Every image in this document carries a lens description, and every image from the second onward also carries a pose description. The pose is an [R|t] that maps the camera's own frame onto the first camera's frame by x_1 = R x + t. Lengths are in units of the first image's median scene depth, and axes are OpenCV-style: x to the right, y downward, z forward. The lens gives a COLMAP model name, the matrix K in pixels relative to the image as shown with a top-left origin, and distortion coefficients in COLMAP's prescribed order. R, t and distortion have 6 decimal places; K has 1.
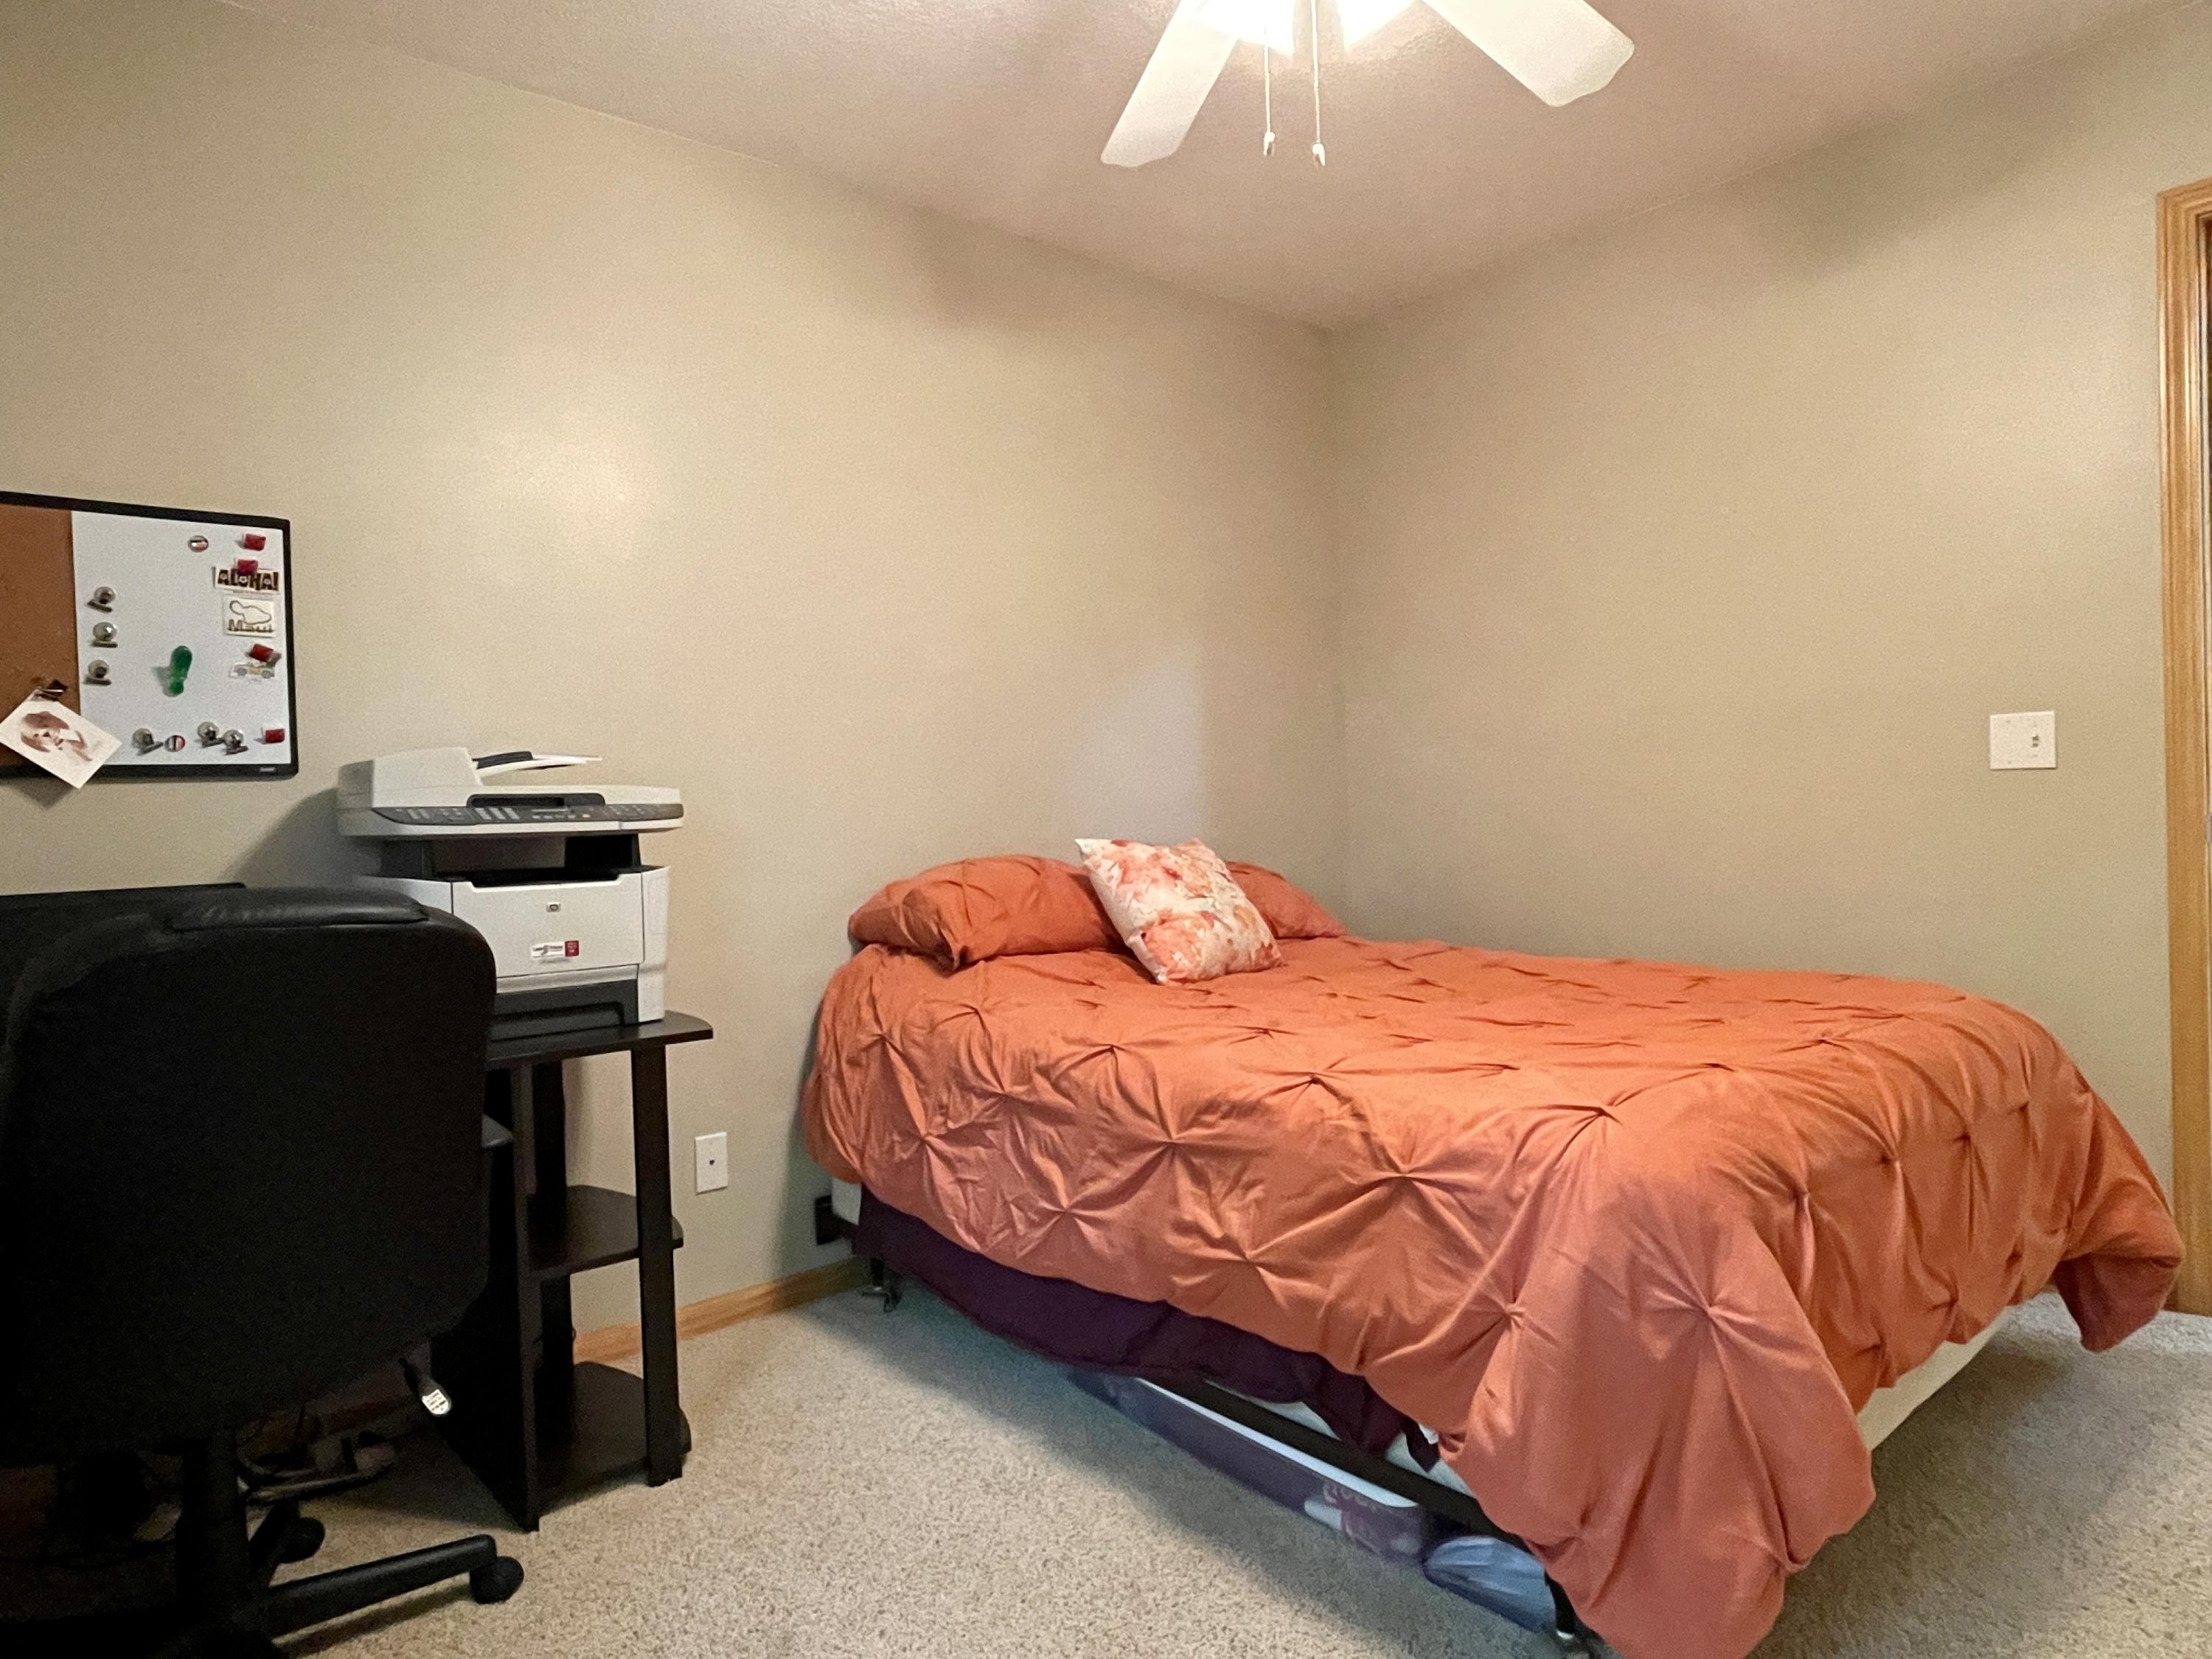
lens RADIAL K [[1318.3, 0, 1104.5], [0, 1318.3, 825.7], [0, 0, 1]] dist [-0.014249, 0.009818]
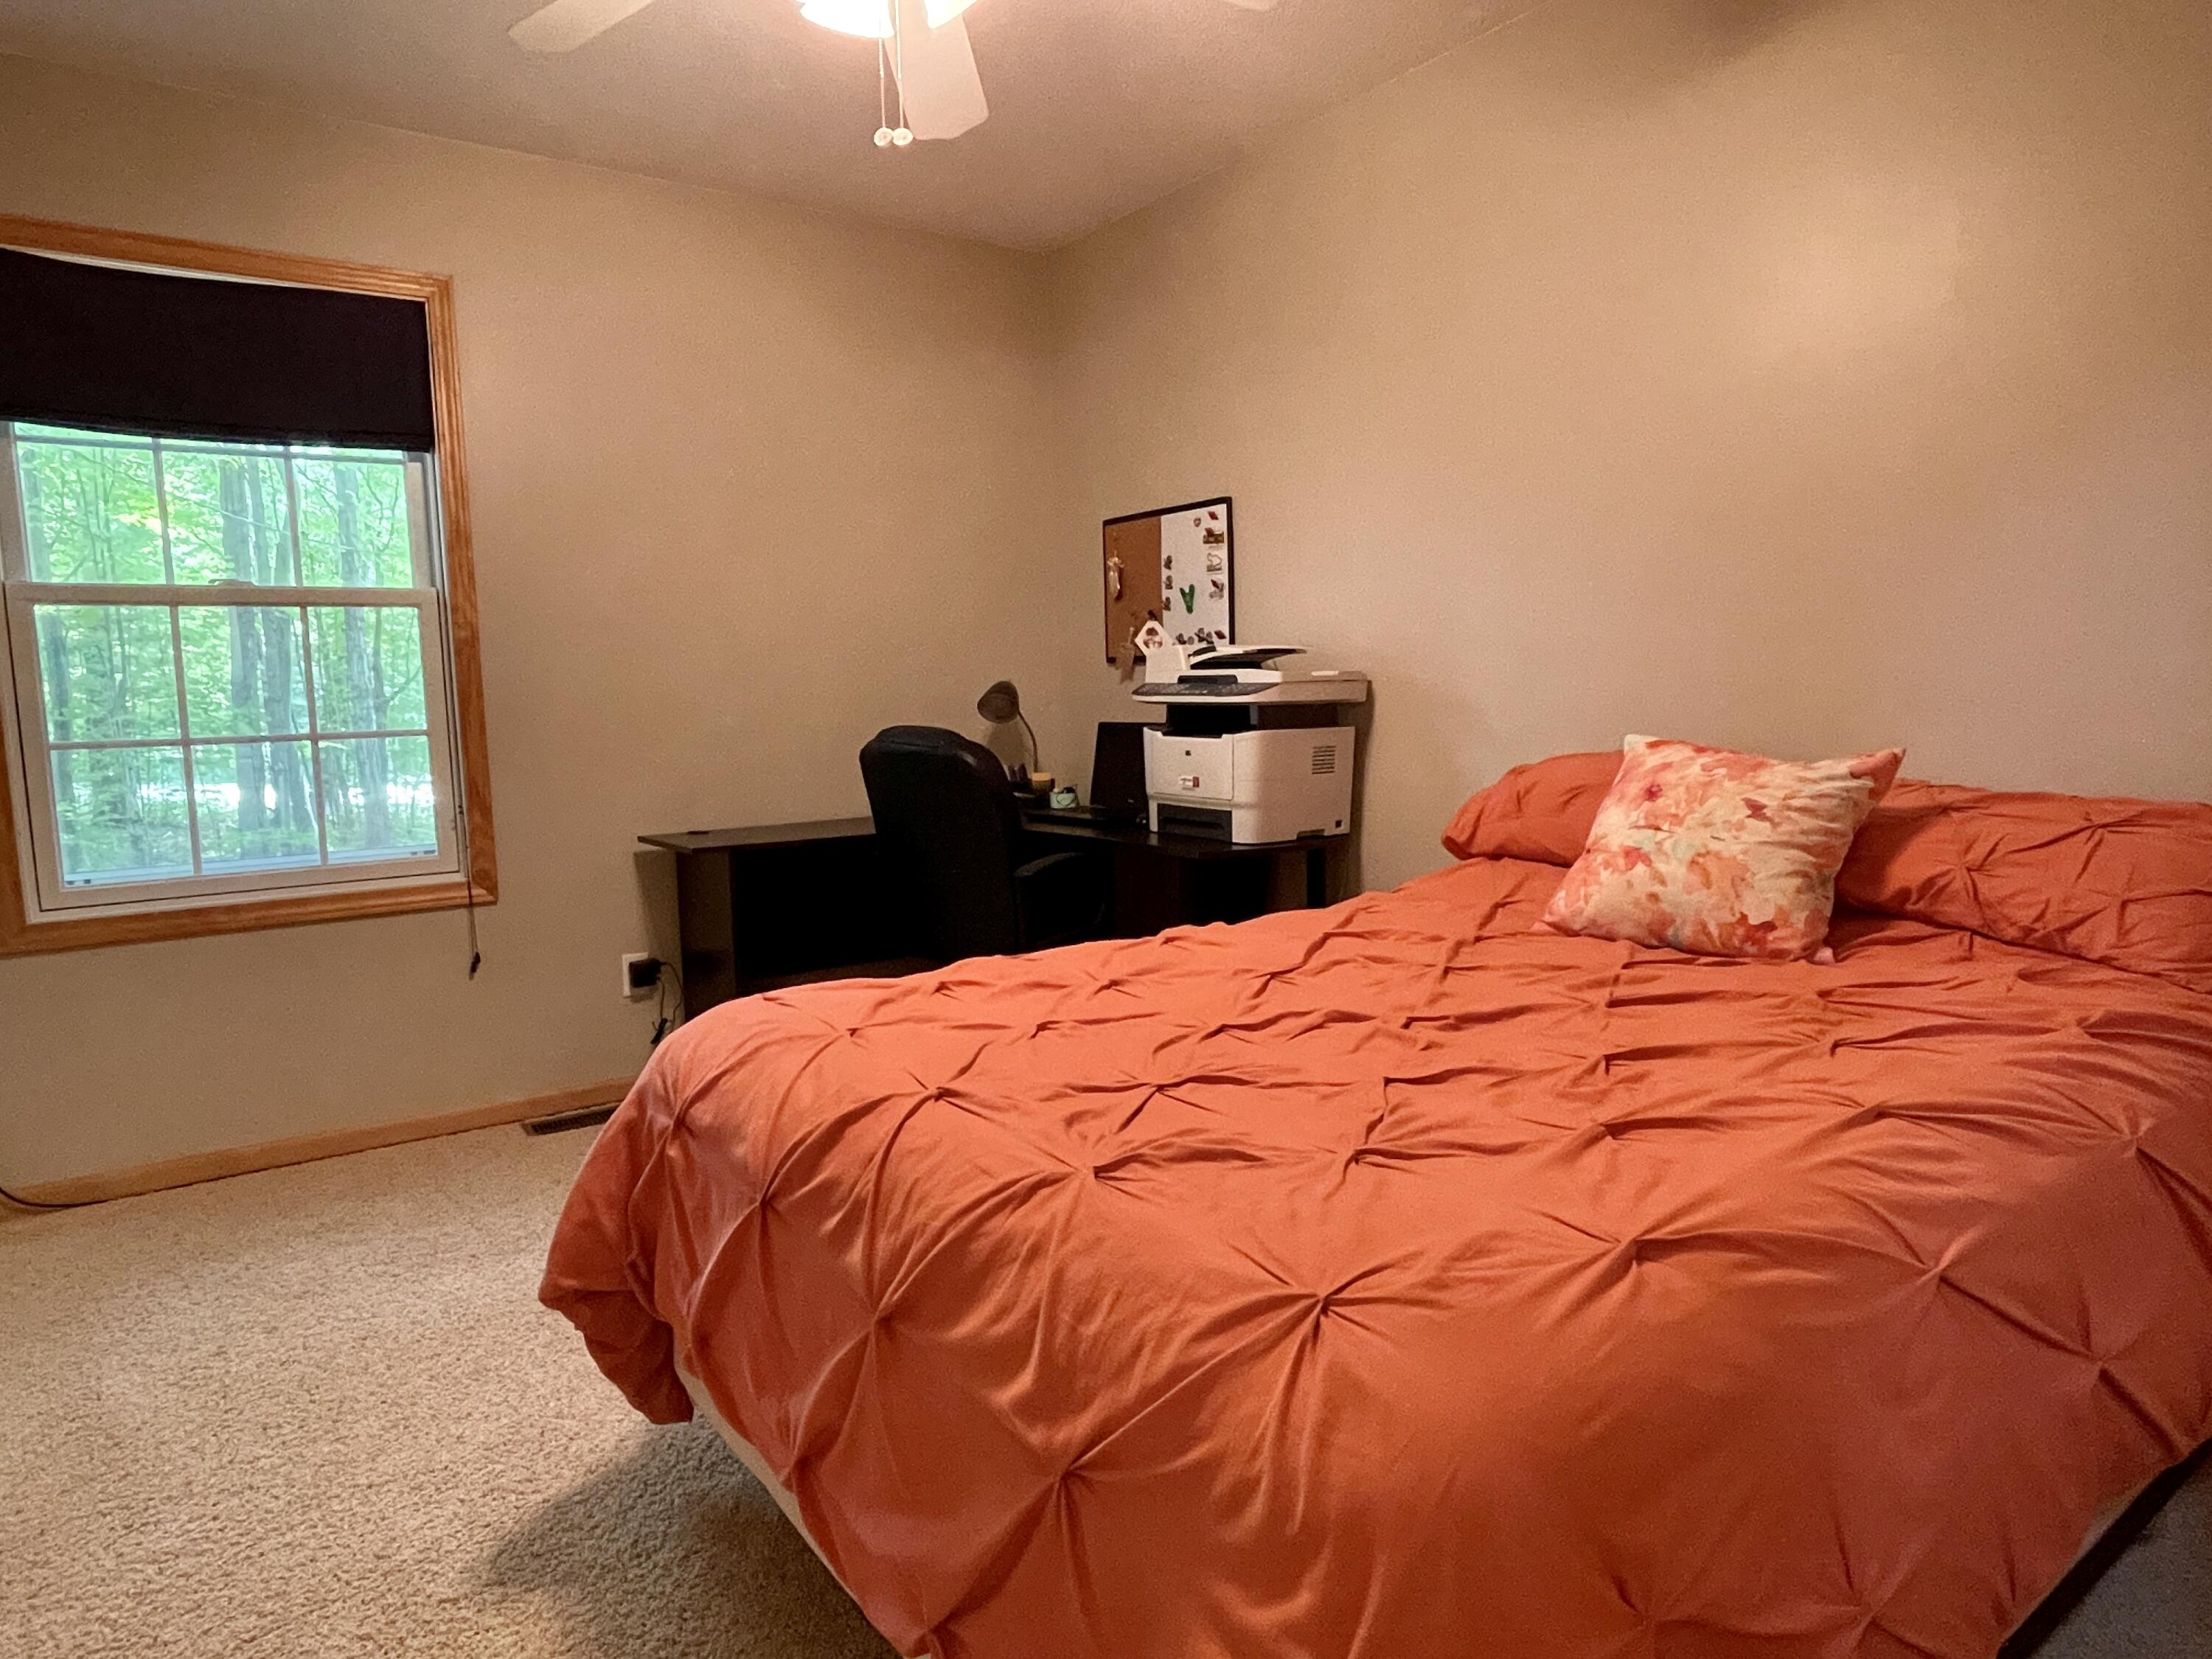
lens RADIAL K [[1318.3, 0, 1116.0], [0, 1318.3, 825.3], [0, 0, 1]] dist [-0.014249, 0.009818]
pose [[-0.065141, 0.141857, -0.987741, 1.041512], [0.007065, 0.989885, 0.141699, -0.066797], [0.997851, 0.002252, -0.065484, 0.987694]]
